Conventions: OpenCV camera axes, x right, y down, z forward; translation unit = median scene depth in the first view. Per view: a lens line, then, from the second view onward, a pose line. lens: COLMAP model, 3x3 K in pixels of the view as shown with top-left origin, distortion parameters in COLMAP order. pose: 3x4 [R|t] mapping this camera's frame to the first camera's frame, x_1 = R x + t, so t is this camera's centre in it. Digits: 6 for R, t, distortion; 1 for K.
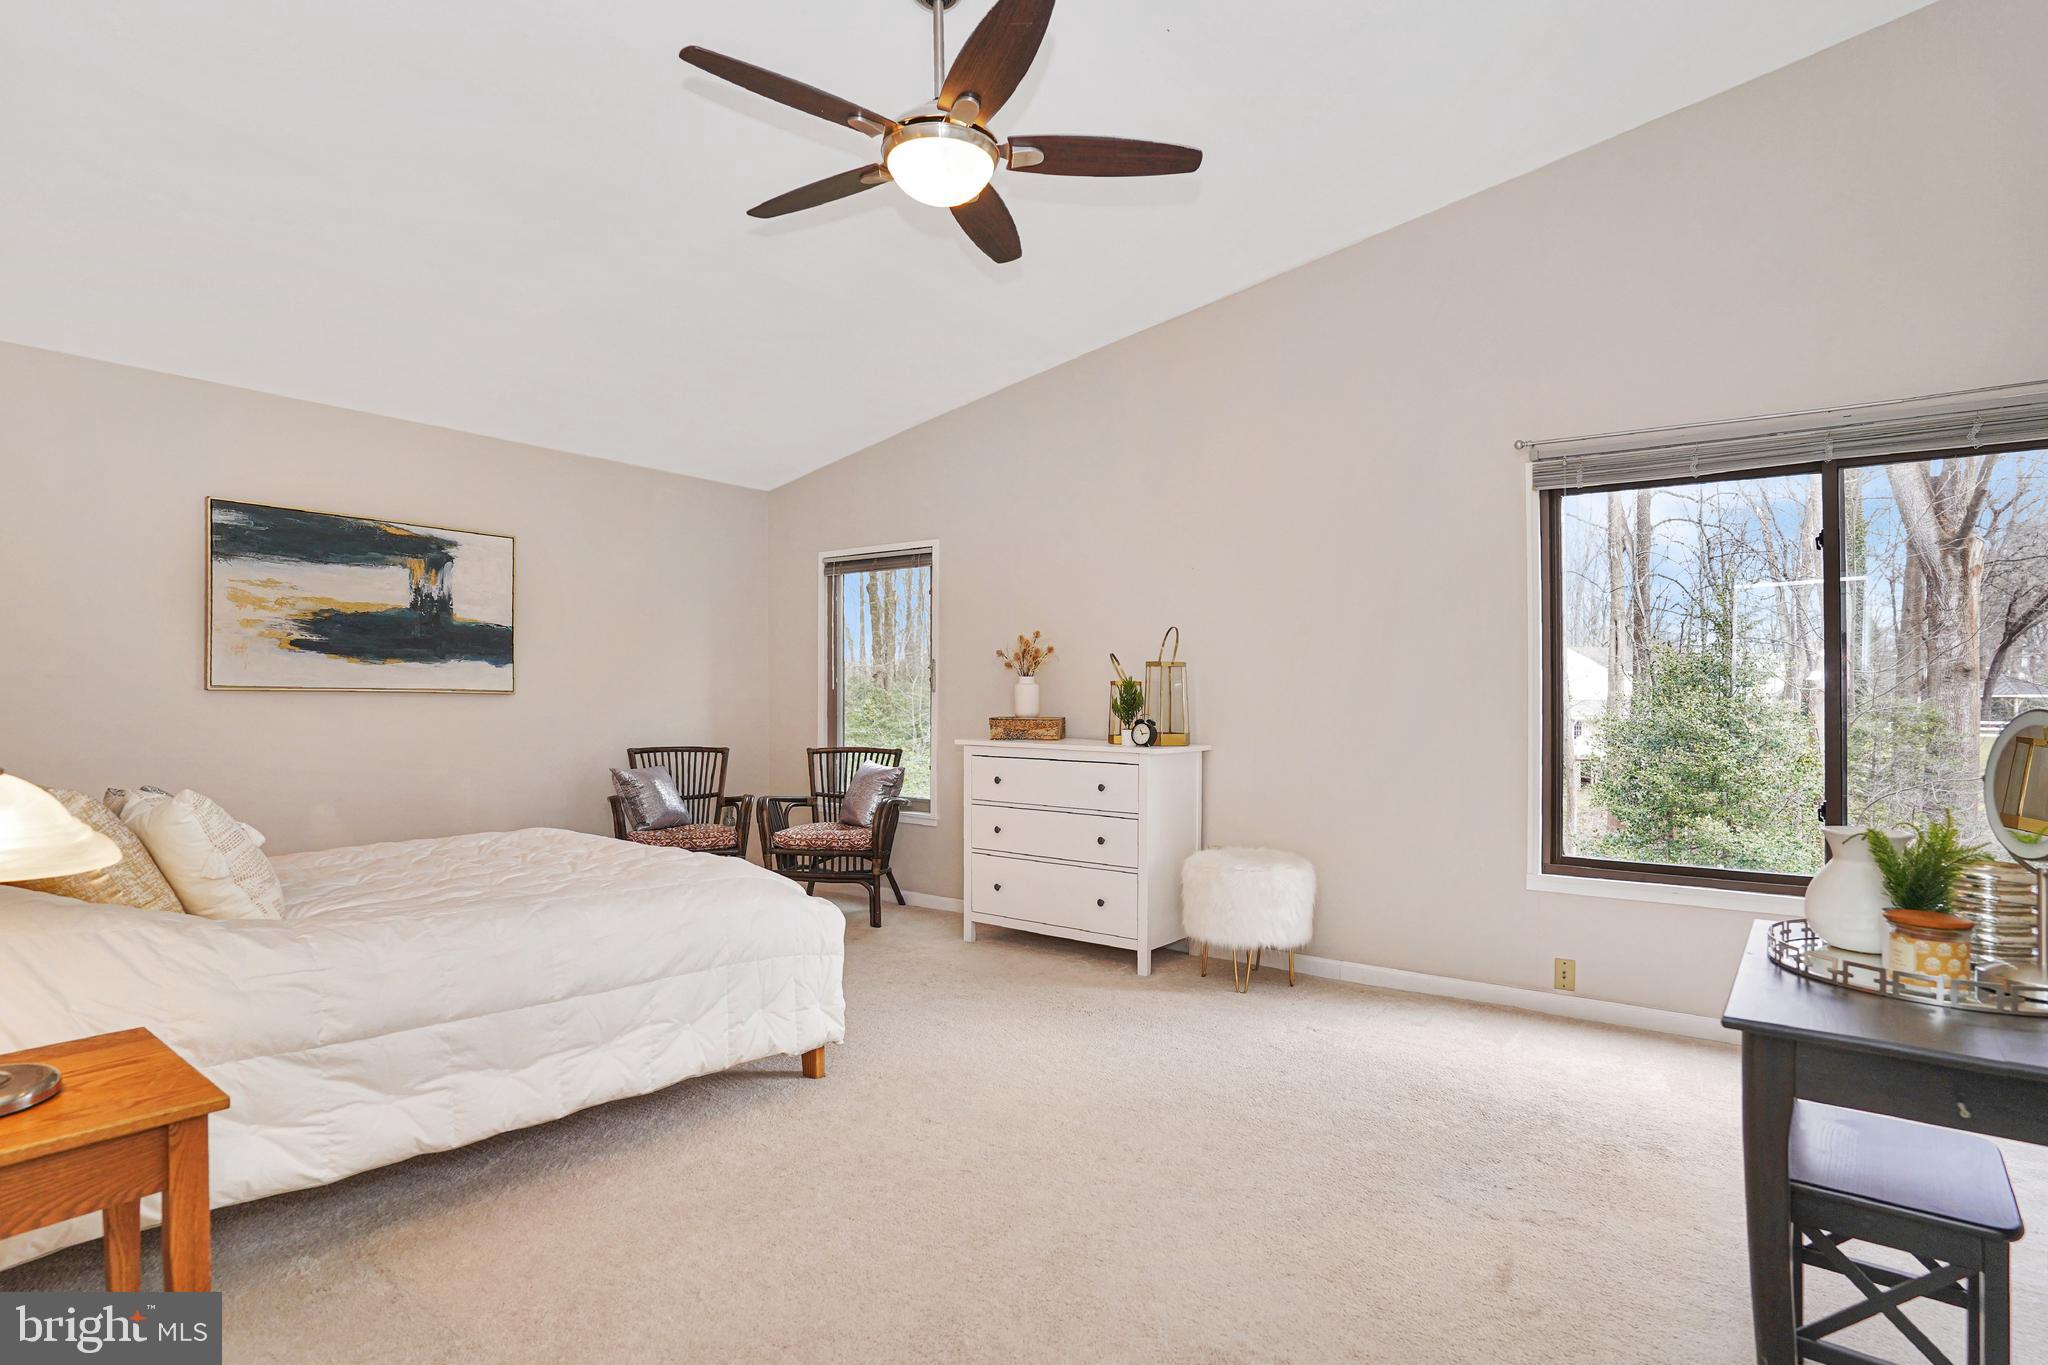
lens RADIAL K [[1008.1, 0, 1036.1], [0, 1008.1, 686.9], [0, 0, 1]] dist [0.002156, 0.000613]
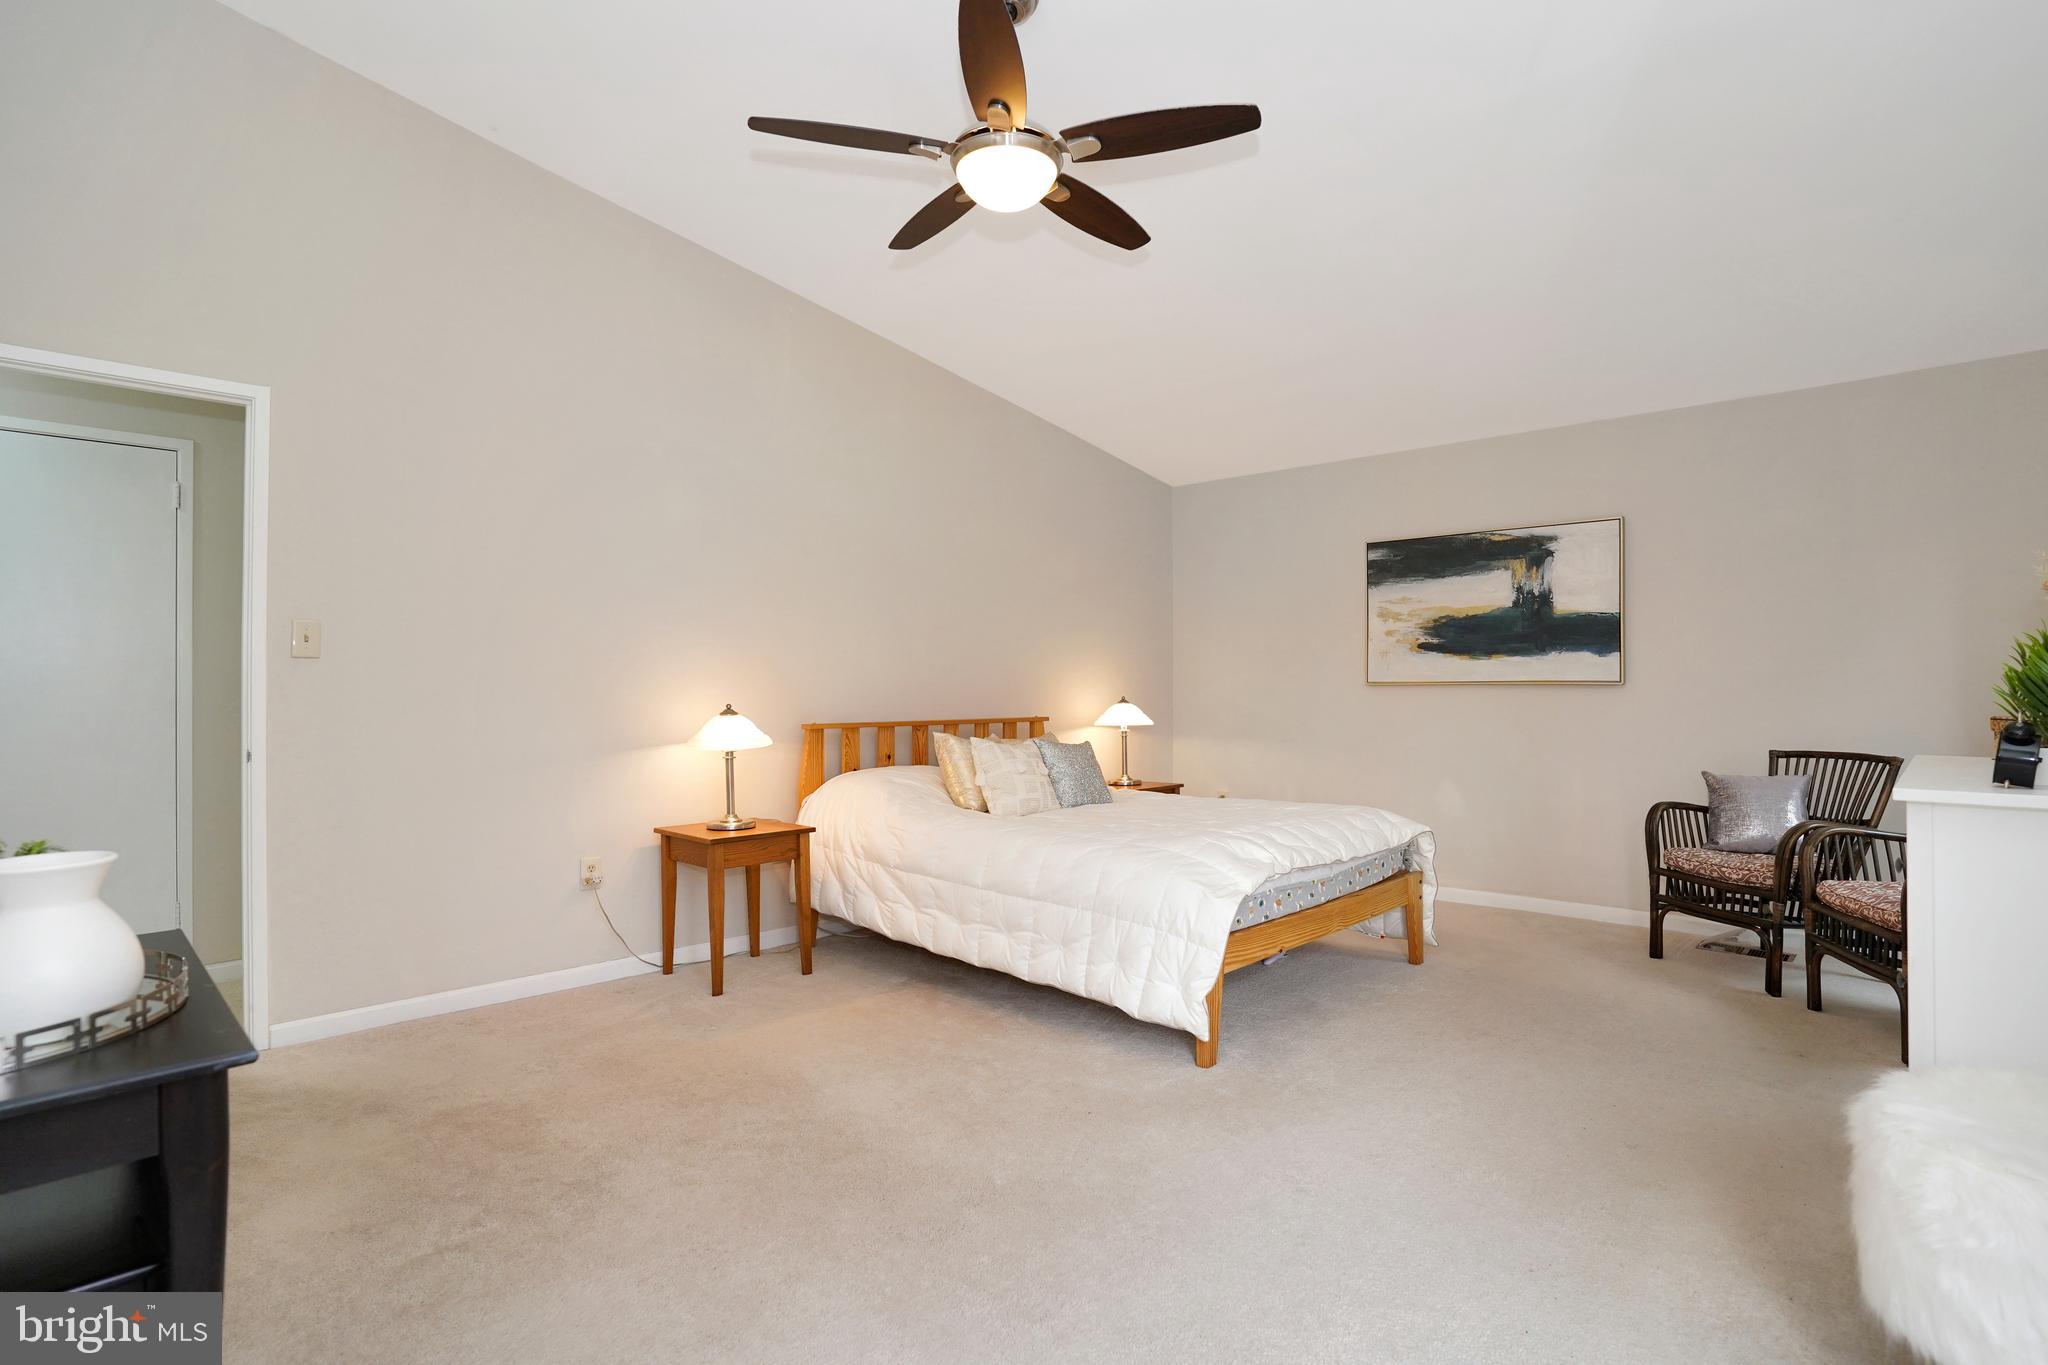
lens RADIAL K [[1008.1, 0, 1034.3], [0, 1008.1, 693.1], [0, 0, 1]] dist [0.002156, 0.000613]
pose [[-0.023999, -0.008810, -0.999673, 0.472925], [0.015585, 0.999836, -0.009186, 0.016666], [0.999591, -0.015800, -0.023857, 0.516596]]
